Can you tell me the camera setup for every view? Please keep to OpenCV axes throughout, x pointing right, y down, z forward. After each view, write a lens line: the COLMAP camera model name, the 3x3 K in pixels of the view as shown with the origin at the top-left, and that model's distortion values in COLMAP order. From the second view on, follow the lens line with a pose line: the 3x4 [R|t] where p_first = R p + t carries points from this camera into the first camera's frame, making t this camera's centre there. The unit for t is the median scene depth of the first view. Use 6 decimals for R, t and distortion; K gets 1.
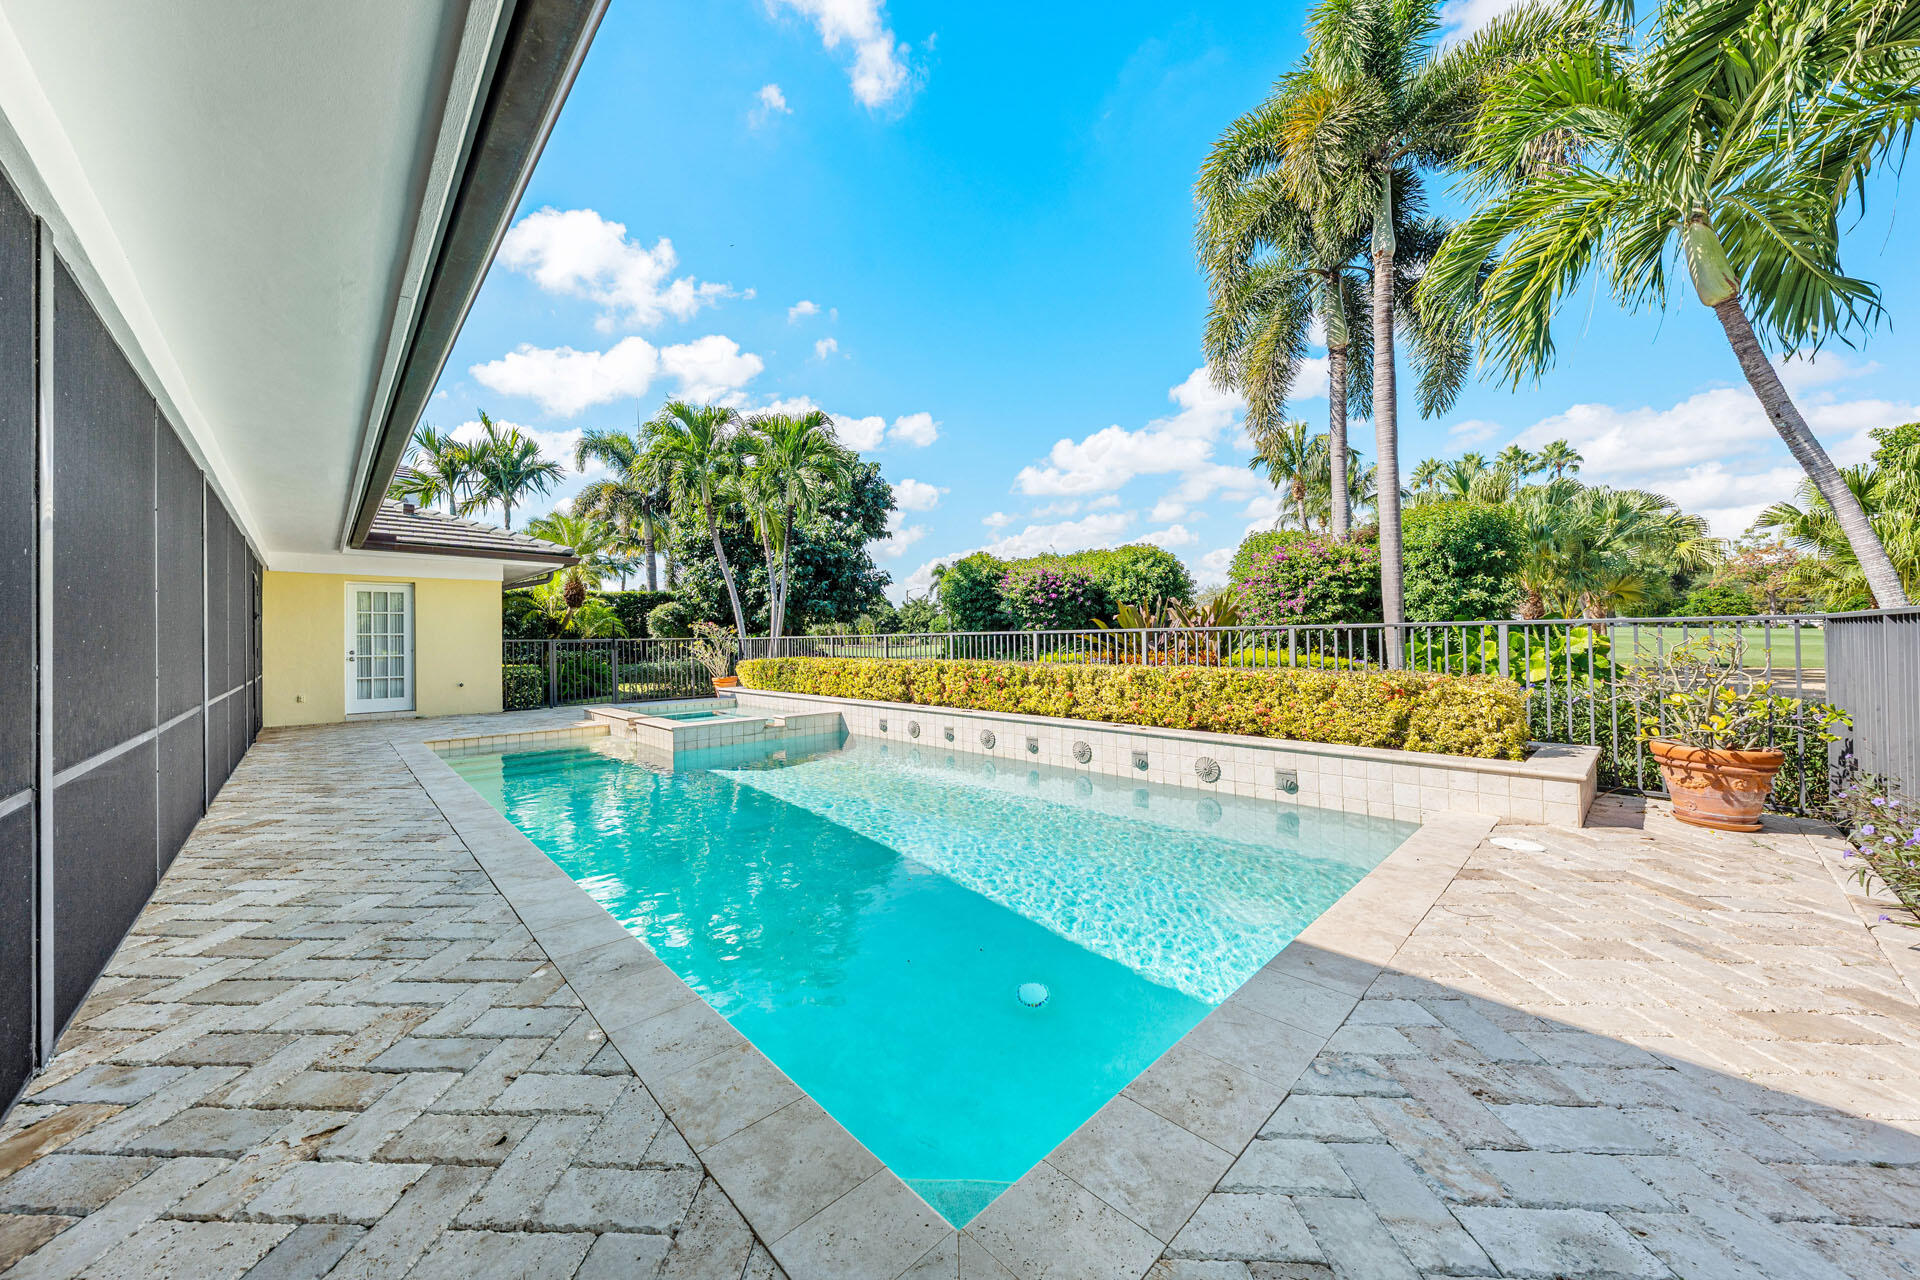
lens RADIAL K [[682.3, 0, 926.9], [0, 682.3, 620.9], [0, 0, 1]] dist [-0.001874, 0.000629]
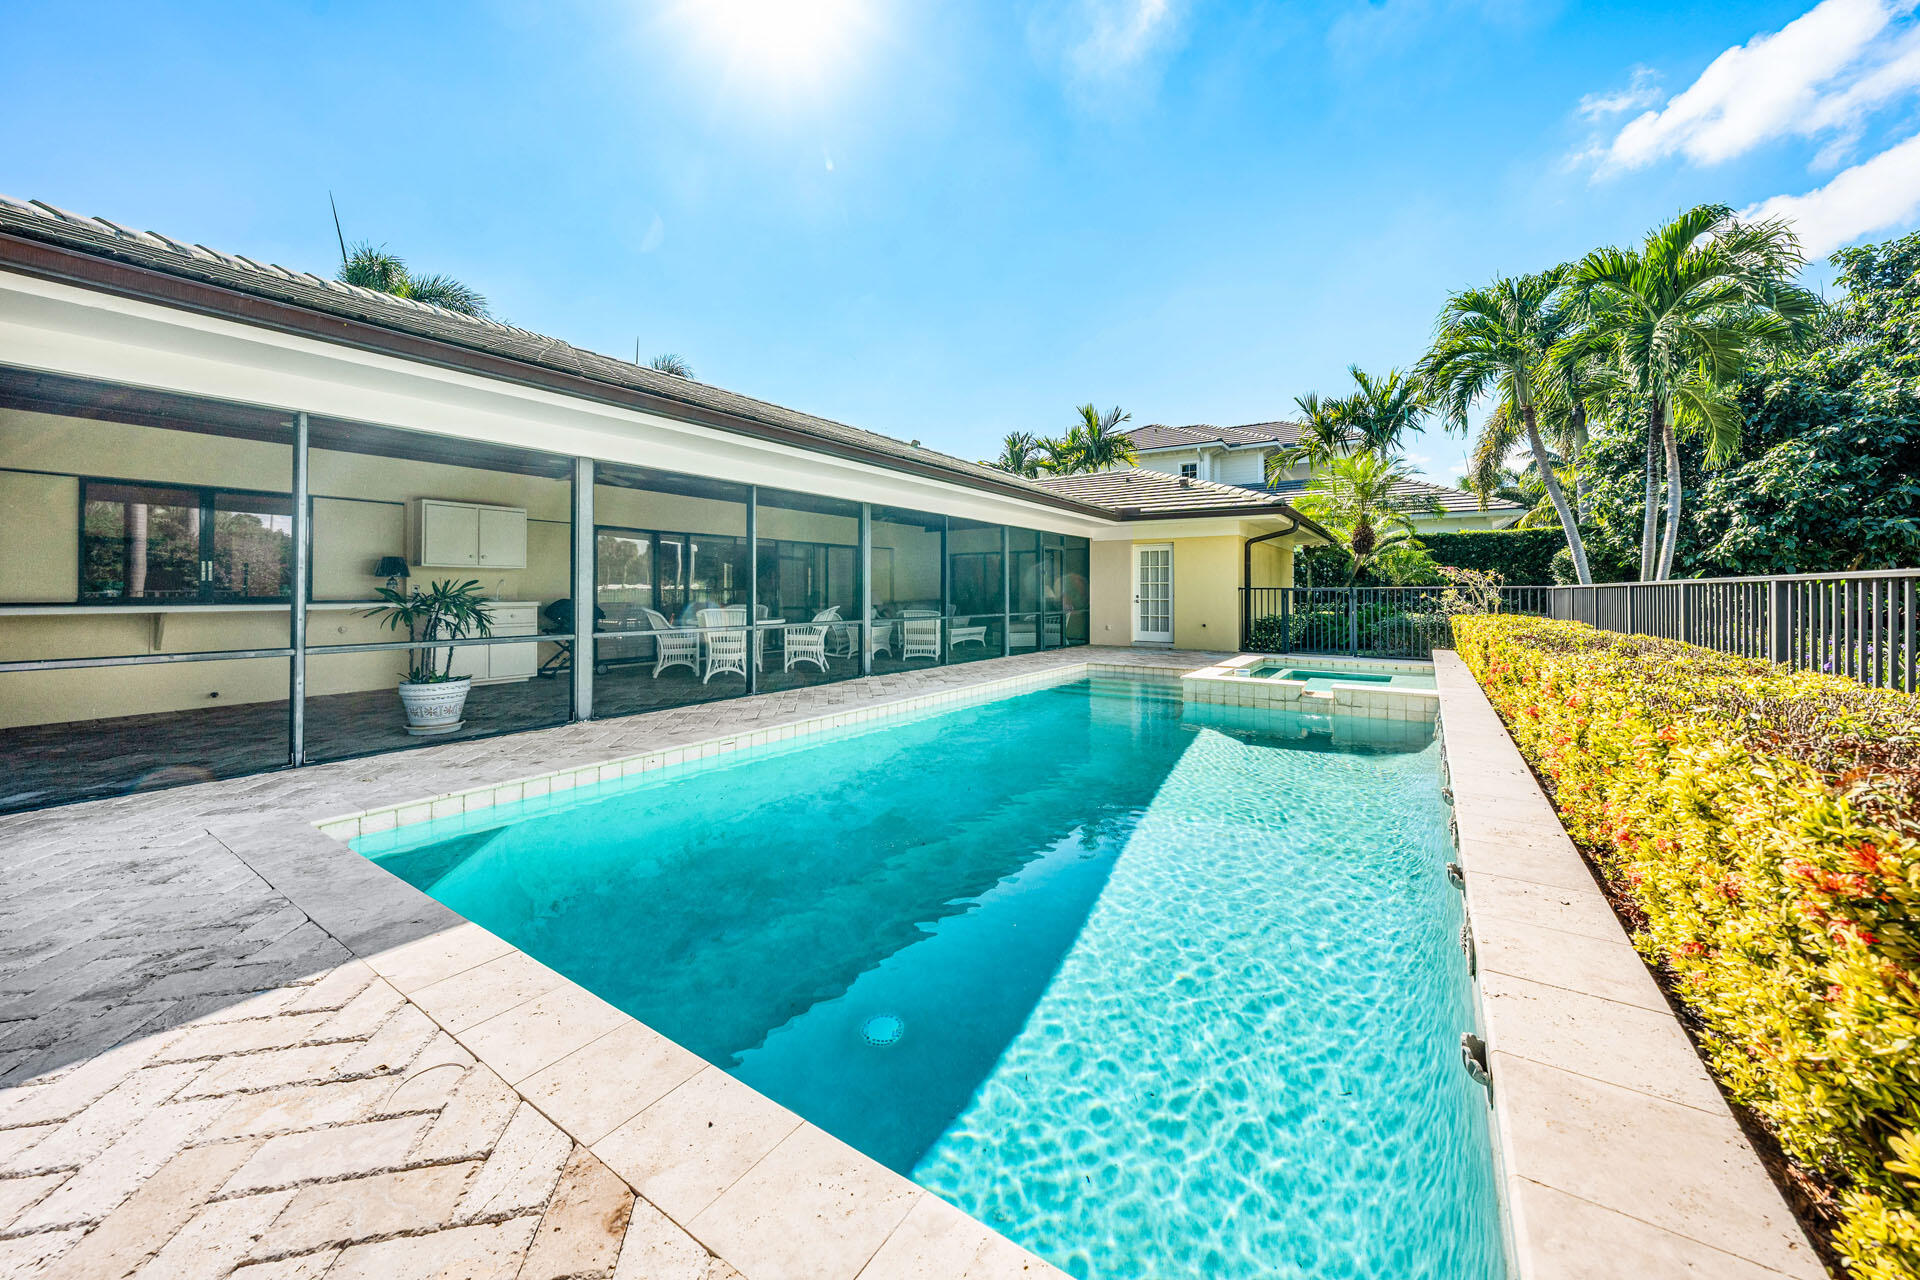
lens RADIAL K [[682.3, 0, 977.1], [0, 682.3, 585.0], [0, 0, 1]] dist [-0.001874, 0.000629]
pose [[0.250196, 0.002934, -0.968191, 0.443141], [0.023903, 0.999672, 0.009207, 0.003478], [0.967900, -0.025446, 0.250044, 0.380849]]
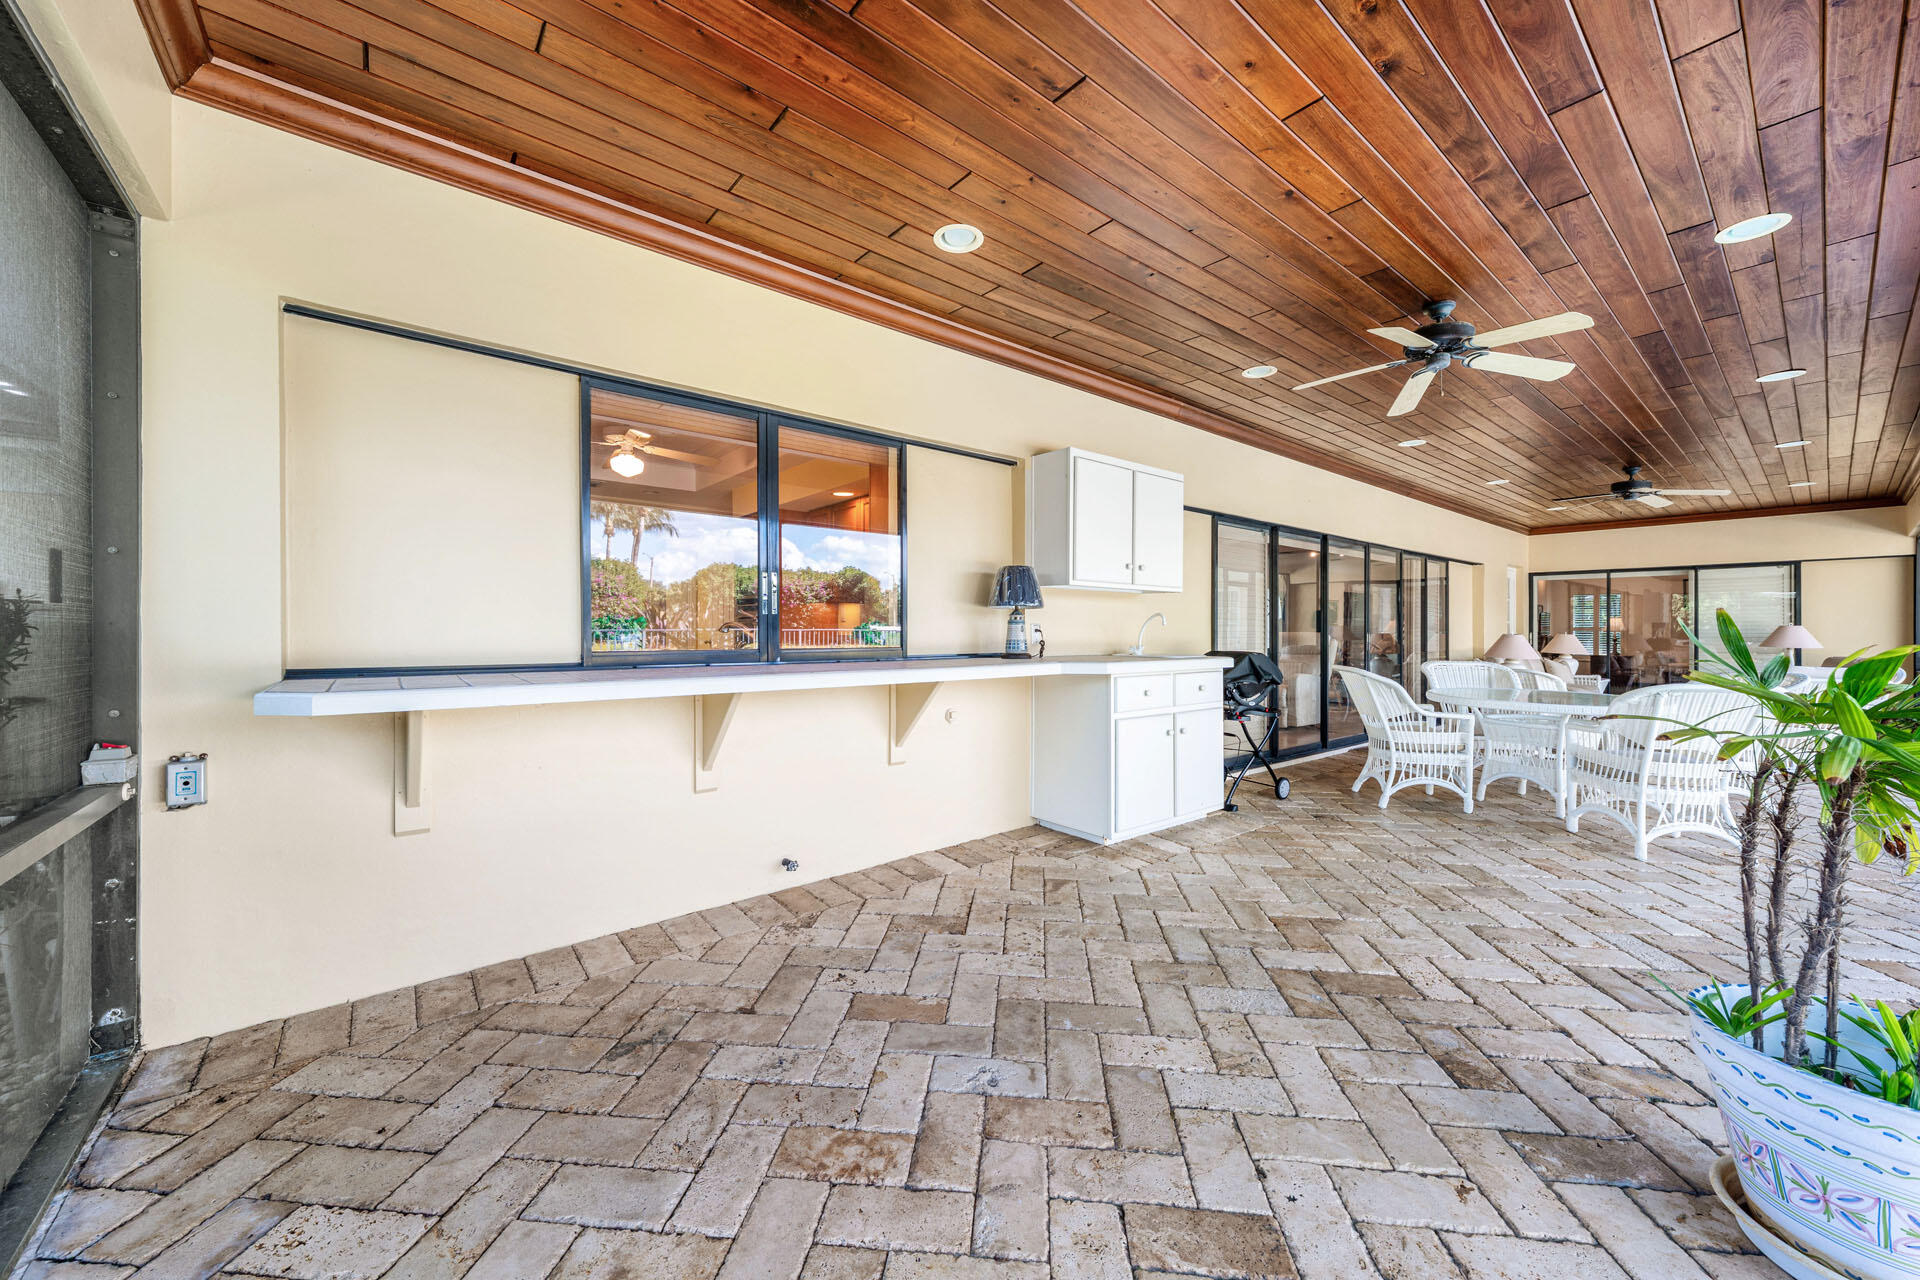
lens RADIAL K [[708.7, 0, 964.0], [0, 708.7, 639.7], [0, 0, 1]] dist [-0.000373, -0.000010]
pose [[-0.067322, 0.025170, -0.997414, -0.093212], [0.023704, 0.999440, 0.023621, -0.007264], [0.997450, -0.022053, -0.067881, -0.084318]]
